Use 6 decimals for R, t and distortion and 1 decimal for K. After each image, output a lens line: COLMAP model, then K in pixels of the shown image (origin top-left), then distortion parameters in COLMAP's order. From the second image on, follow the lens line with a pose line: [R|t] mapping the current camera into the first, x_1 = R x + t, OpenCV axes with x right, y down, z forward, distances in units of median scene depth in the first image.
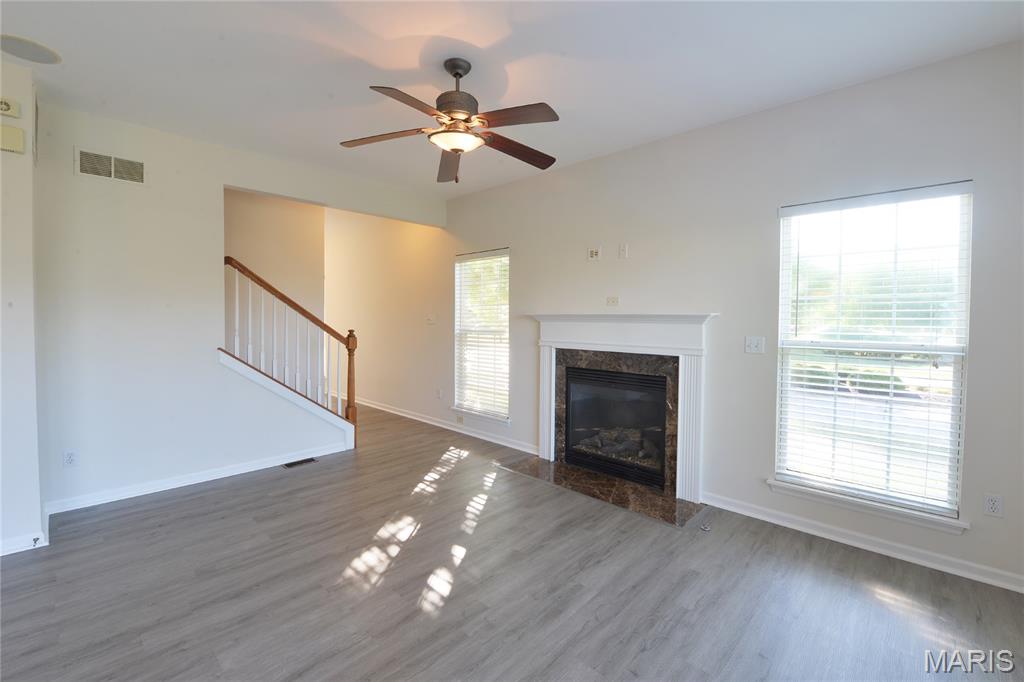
lens RADIAL K [[438.0, 0, 519.6], [0, 438.0, 332.2], [0, 0, 1]] dist [-0.011429, -0.002094]
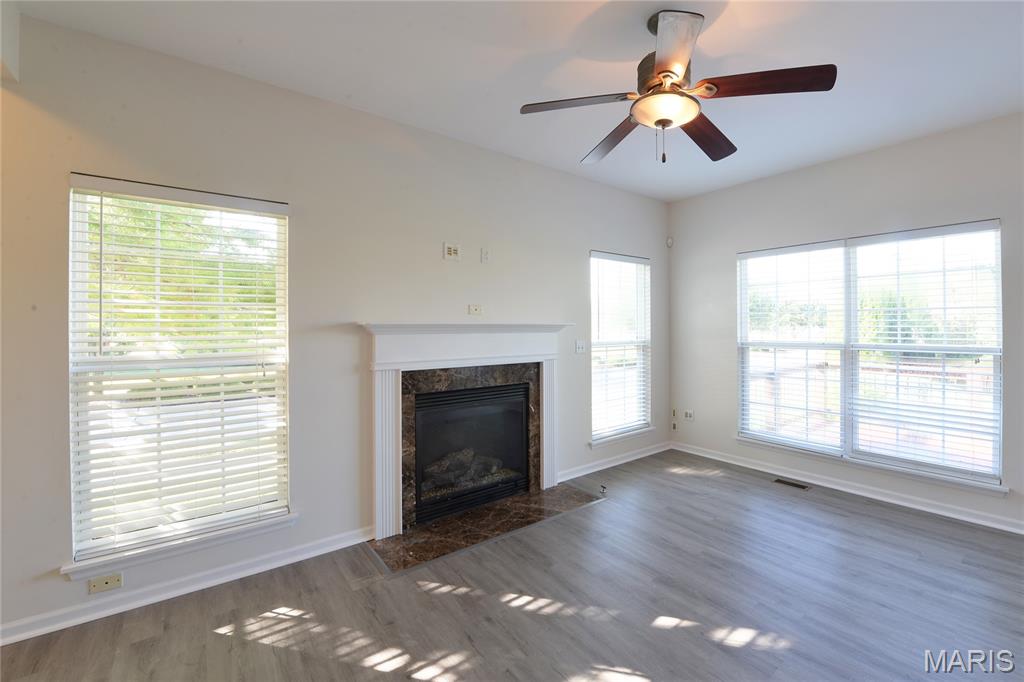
lens RADIAL K [[438.0, 0, 534.7], [0, 438.0, 325.7], [0, 0, 1]] dist [-0.011429, -0.002094]
pose [[0.130176, -0.006360, 0.991470, -0.641516], [0.034016, 0.999419, 0.001945, -0.034089], [-0.990907, 0.033473, 0.130317, 0.746980]]
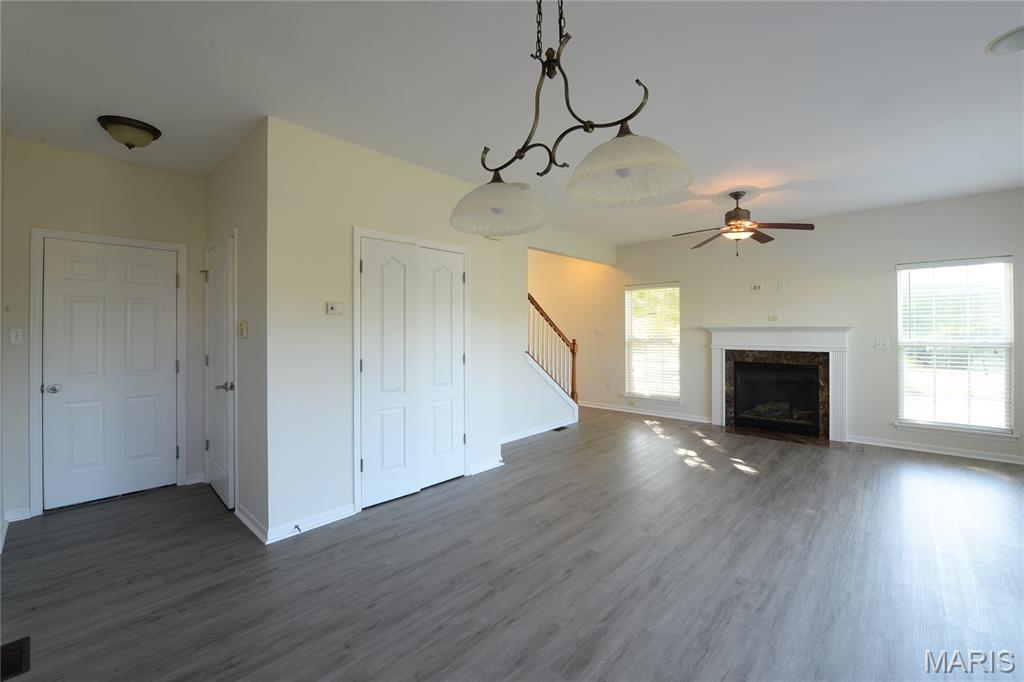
lens RADIAL K [[438.0, 0, 513.6], [0, 438.0, 328.8], [0, 0, 1]] dist [-0.011429, -0.002094]
pose [[0.999839, -0.008034, 0.016047, -0.718823], [0.008625, 0.999275, -0.037088, 0.015578], [-0.015737, 0.037220, 0.999183, -0.521399]]
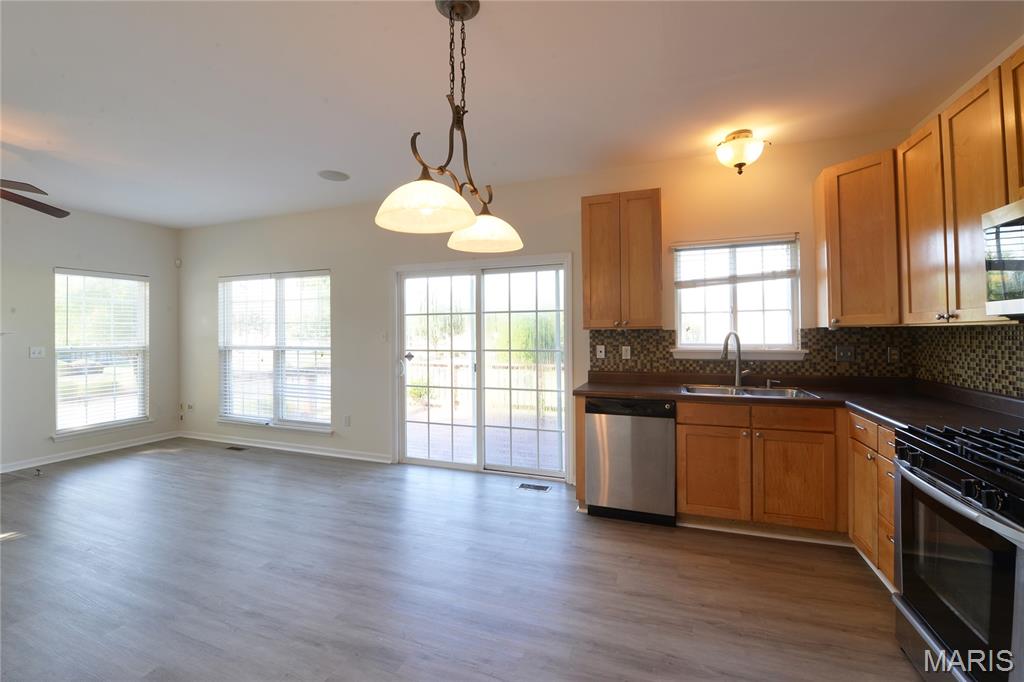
lens RADIAL K [[438.0, 0, 518.2], [0, 438.0, 332.6], [0, 0, 1]] dist [-0.011429, -0.002094]
pose [[-0.383012, -0.004587, 0.923732, -1.171501], [0.029615, 0.999413, 0.017242, -0.012608], [-0.923269, 0.033960, -0.382651, 0.010999]]
